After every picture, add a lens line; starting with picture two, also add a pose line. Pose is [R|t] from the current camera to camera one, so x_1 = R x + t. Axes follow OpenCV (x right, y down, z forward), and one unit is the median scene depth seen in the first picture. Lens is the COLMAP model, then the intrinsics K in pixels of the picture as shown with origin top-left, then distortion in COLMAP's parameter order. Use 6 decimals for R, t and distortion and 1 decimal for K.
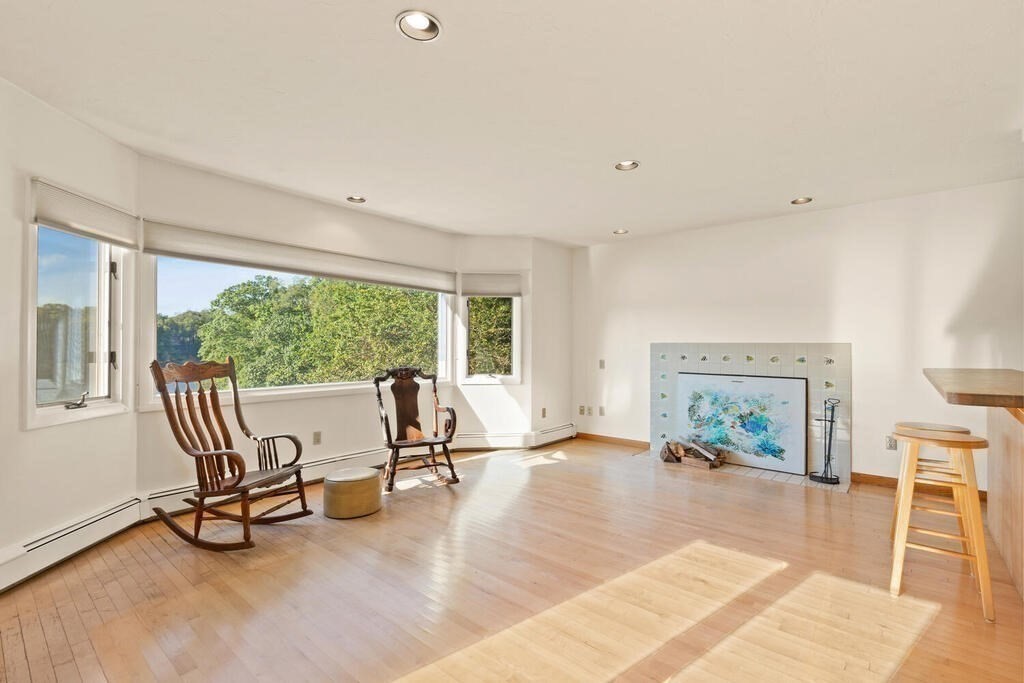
lens RADIAL K [[464.2, 0, 511.1], [0, 464.2, 339.5], [0, 0, 1]] dist [0.005183, -0.000816]
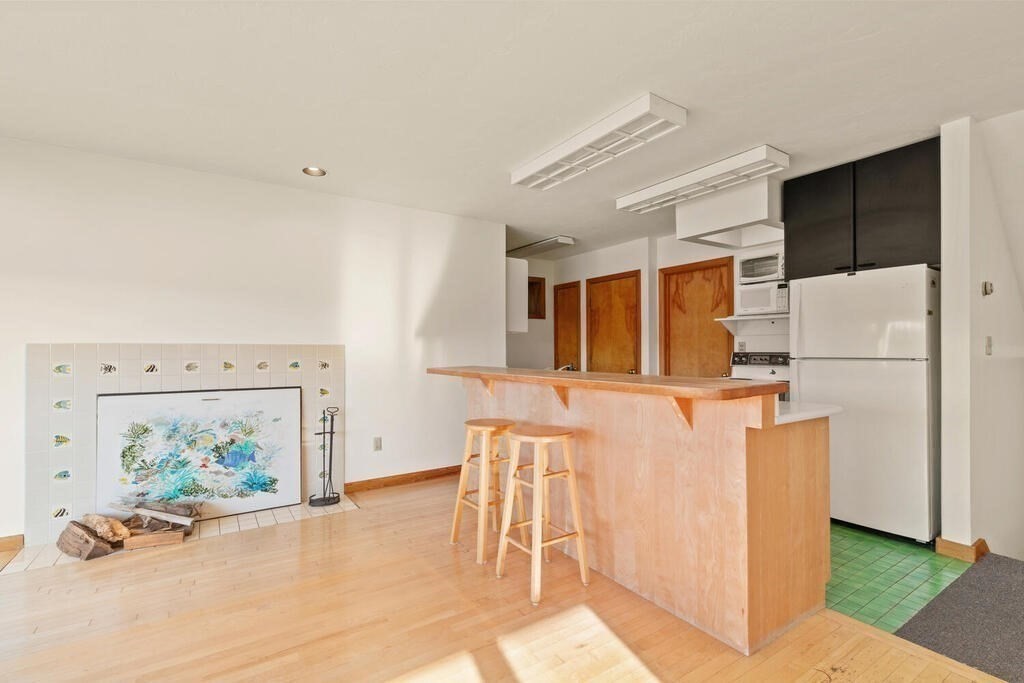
lens RADIAL K [[464.2, 0, 510.9], [0, 464.2, 345.9], [0, 0, 1]] dist [0.005183, -0.000816]
pose [[0.281847, 0.004167, 0.959450, -0.064881], [-0.008277, 0.999964, -0.001911, 0.008339], [-0.959424, -0.007403, 0.281871, 0.412599]]
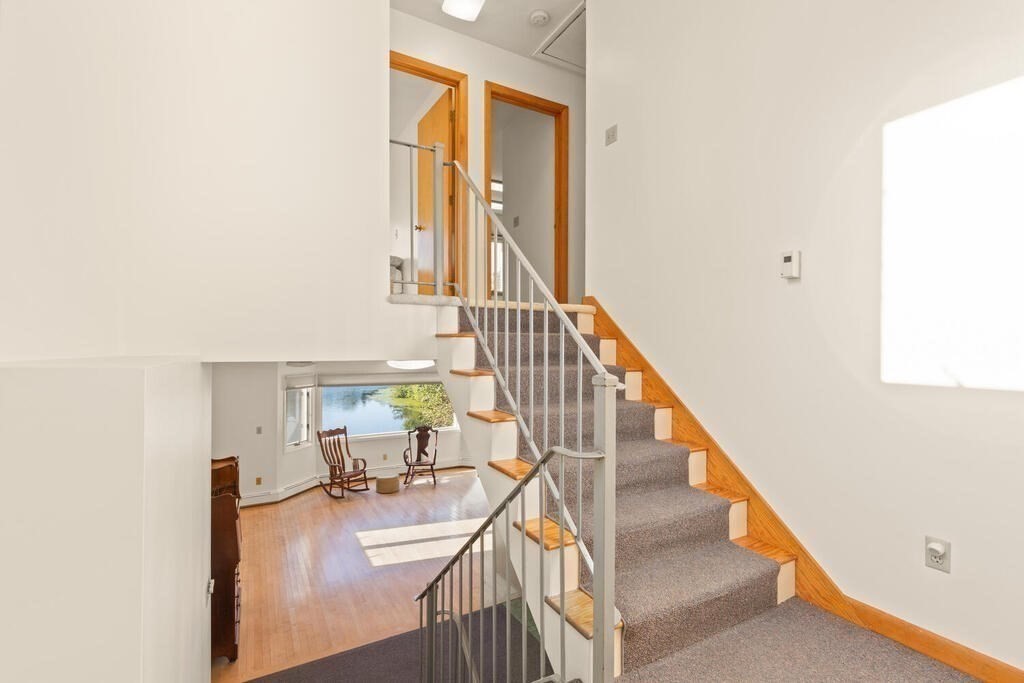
lens RADIAL K [[464.2, 0, 507.4], [0, 464.2, 342.2], [0, 0, 1]] dist [0.005183, -0.000816]
pose [[0.935304, -0.006656, -0.353784, 0.877988], [0.007979, 0.999966, 0.002281, -0.323482], [0.353756, -0.004956, 0.935325, -0.828645]]
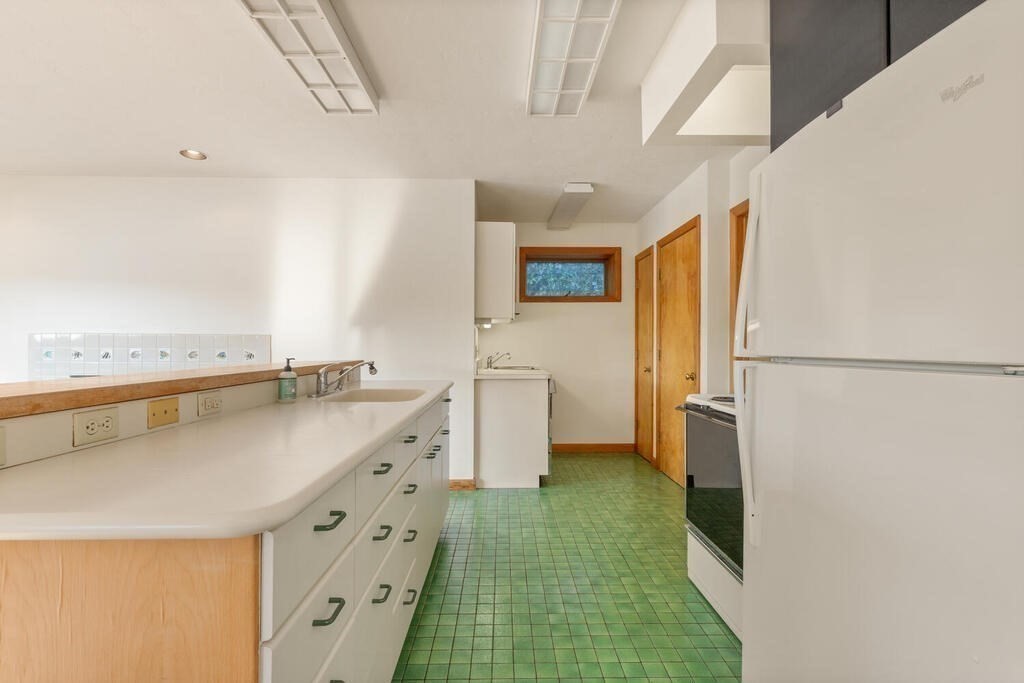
lens RADIAL K [[464.2, 0, 510.9], [0, 464.2, 343.5], [0, 0, 1]] dist [0.005183, -0.000816]
pose [[0.756718, 0.000210, 0.653742, 0.490149], [-0.008602, 0.999917, 0.009636, 0.011077], [-0.653685, -0.012915, 0.756656, 0.031684]]
